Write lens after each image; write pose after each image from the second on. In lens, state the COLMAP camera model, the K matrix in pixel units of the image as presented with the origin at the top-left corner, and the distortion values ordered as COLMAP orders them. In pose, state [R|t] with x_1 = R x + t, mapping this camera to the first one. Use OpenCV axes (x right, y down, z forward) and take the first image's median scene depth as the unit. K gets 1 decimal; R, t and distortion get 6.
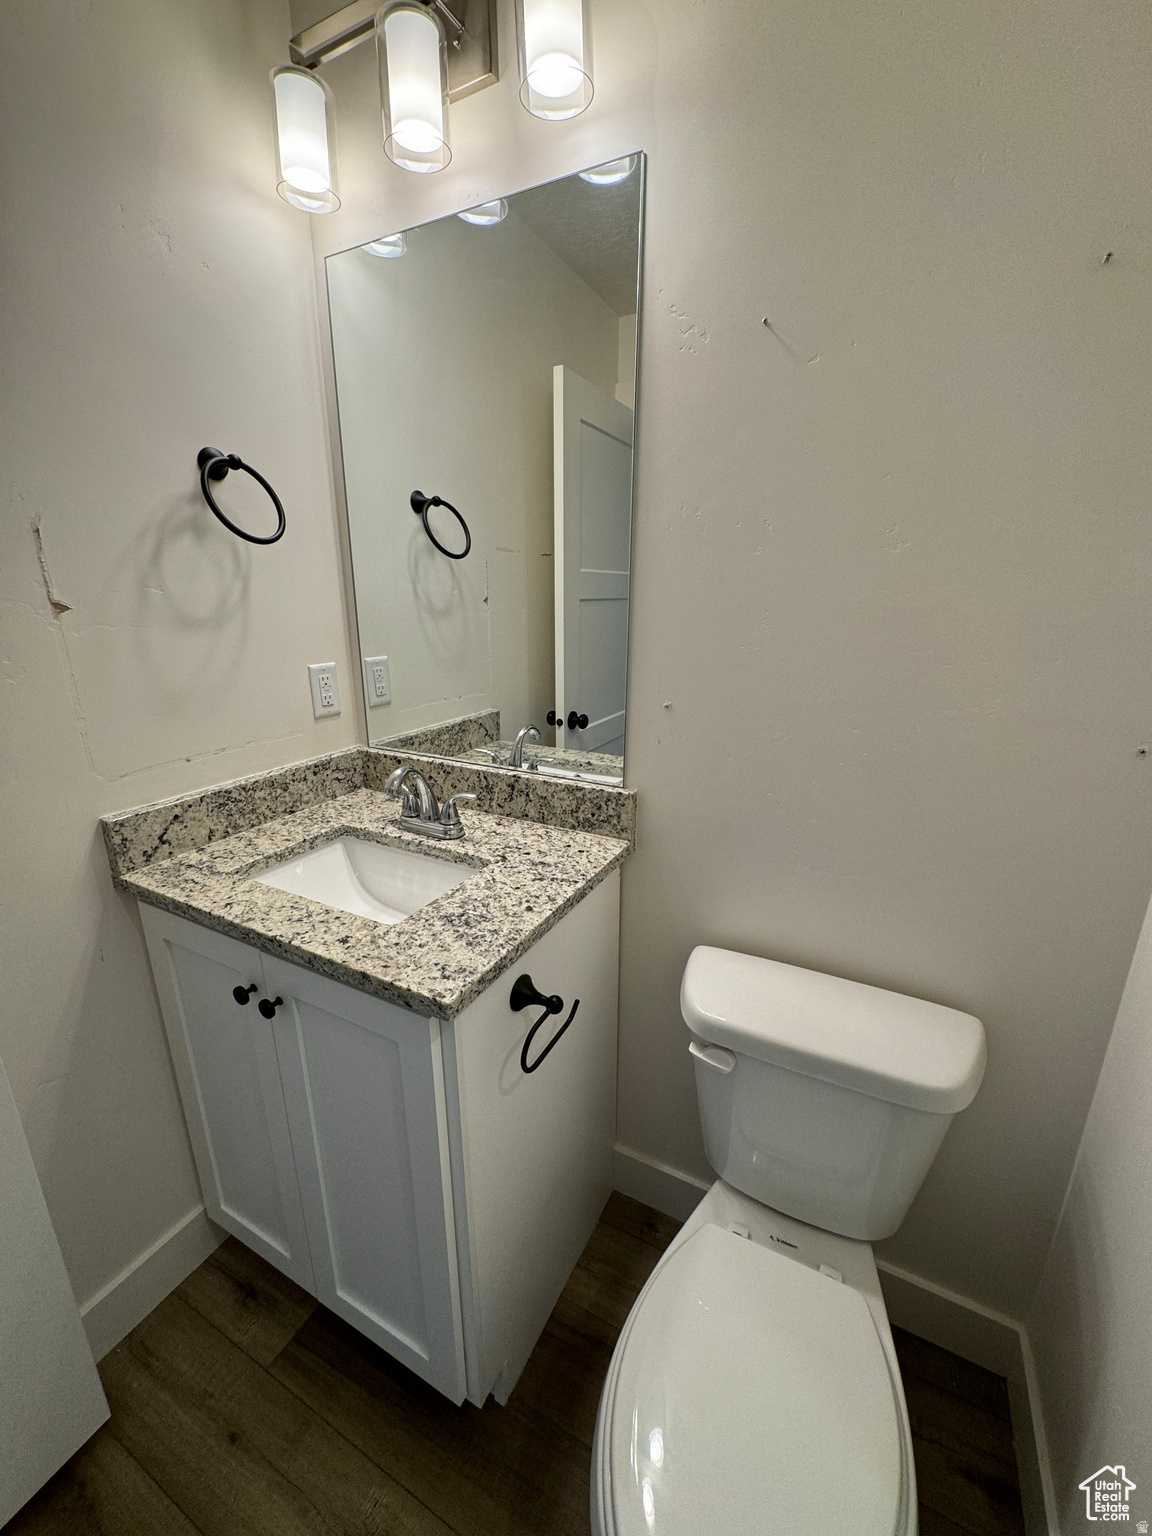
lens RADIAL K [[613.8, 0, 576.4], [0, 613.8, 772.5], [0, 0, 1]] dist [-0.002411, 0.000071]
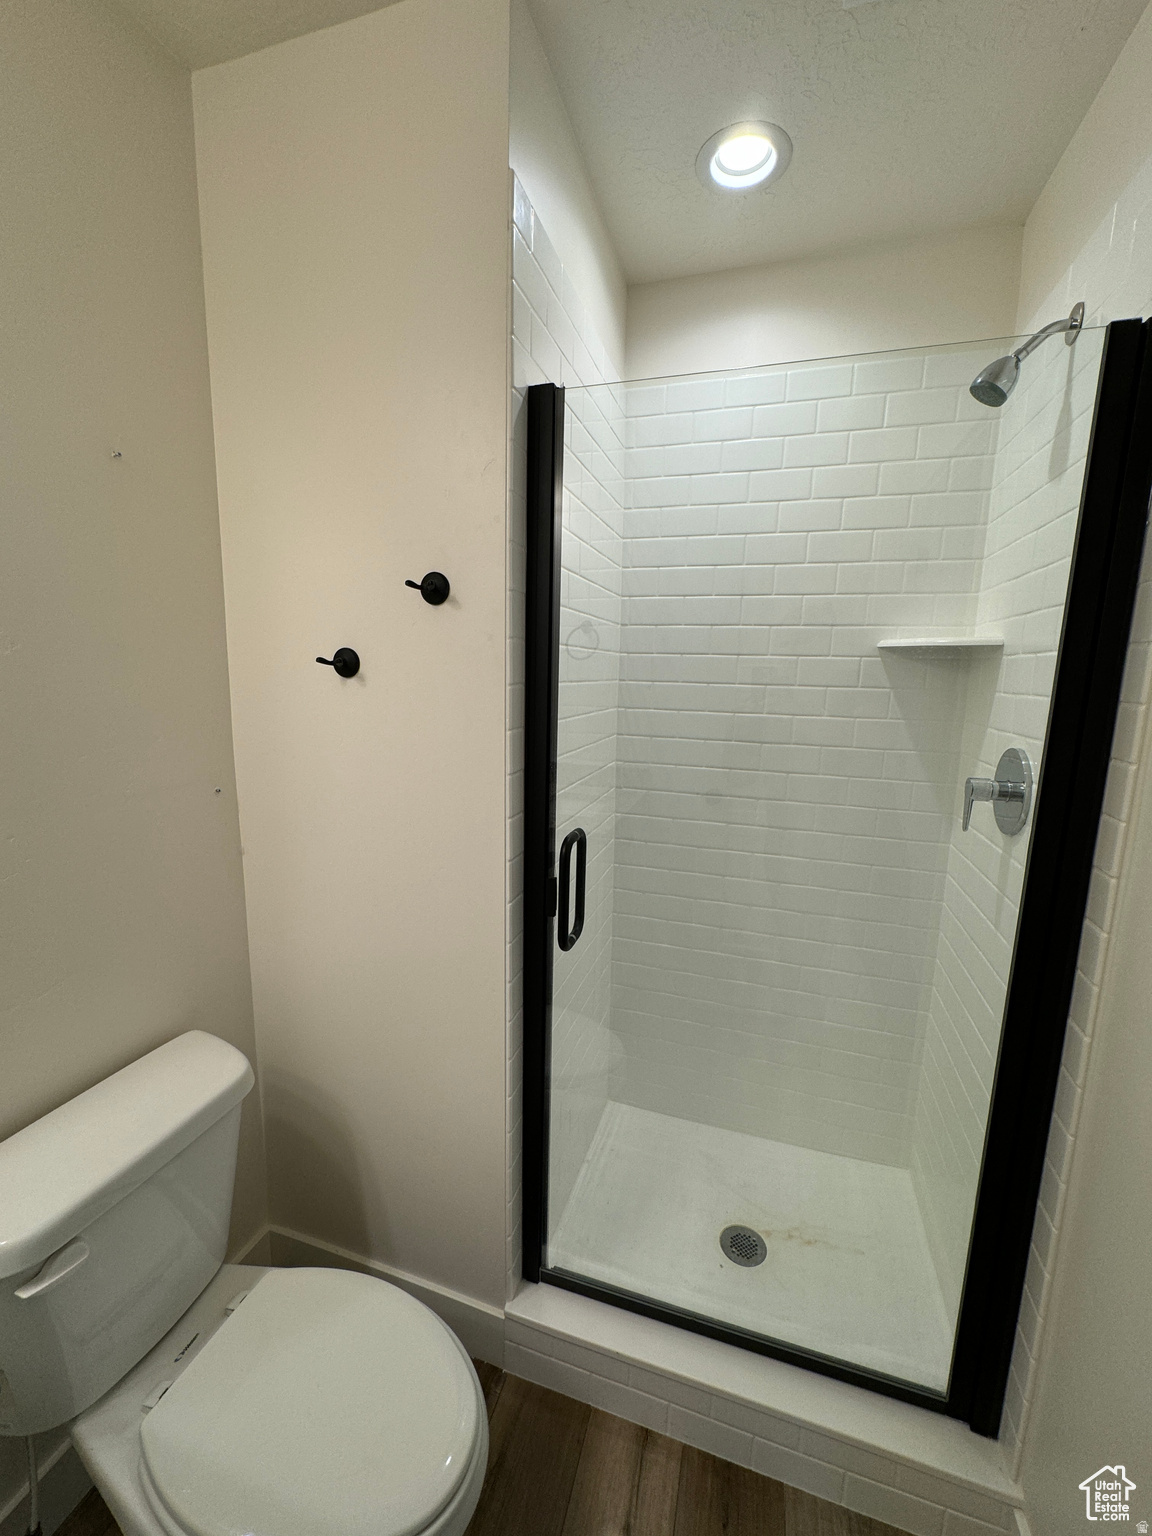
lens RADIAL K [[613.8, 0, 574.7], [0, 613.8, 768.1], [0, 0, 1]] dist [-0.002411, 0.000071]
pose [[-0.170531, -0.161085, 0.972096, -0.461914], [0.252699, 0.946403, 0.201157, -0.115855], [-0.952398, 0.279951, -0.120685, 0.230490]]
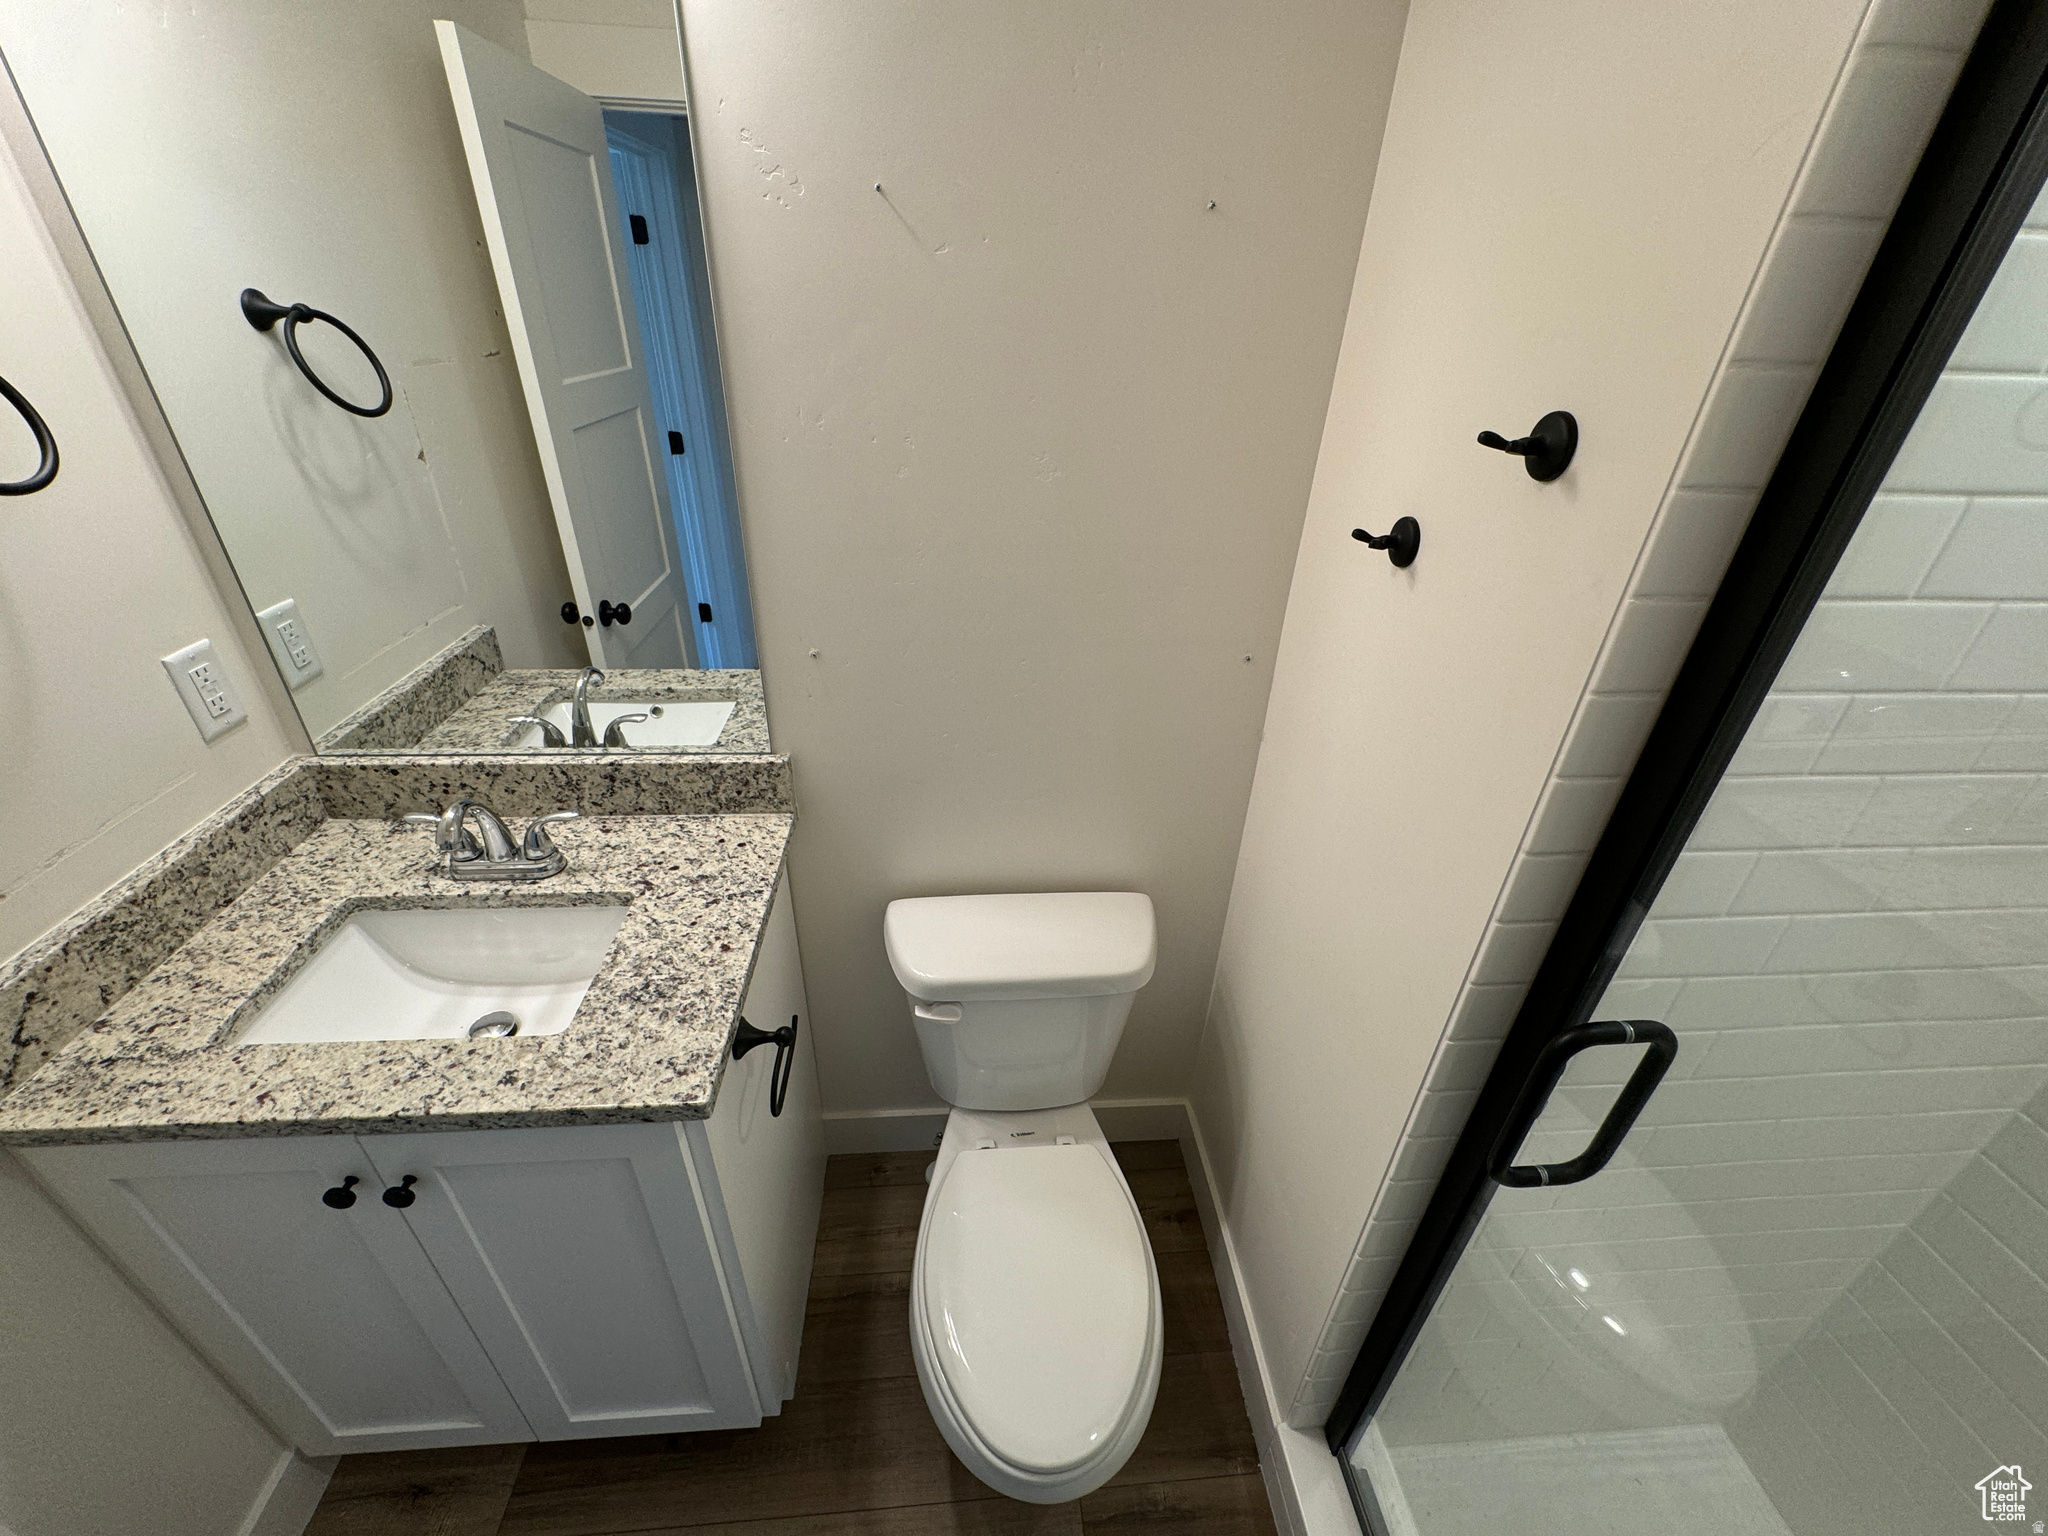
lens RADIAL K [[818.4, 0, 1025.3], [0, 818.4, 772.6], [0, 0, 1]] dist [-0.002411, 0.000071]
pose [[0.844727, -0.245865, 0.475380, -0.162764], [0.116232, 0.951312, 0.285476, -0.223329], [-0.522423, -0.185895, 0.832176, -0.085203]]
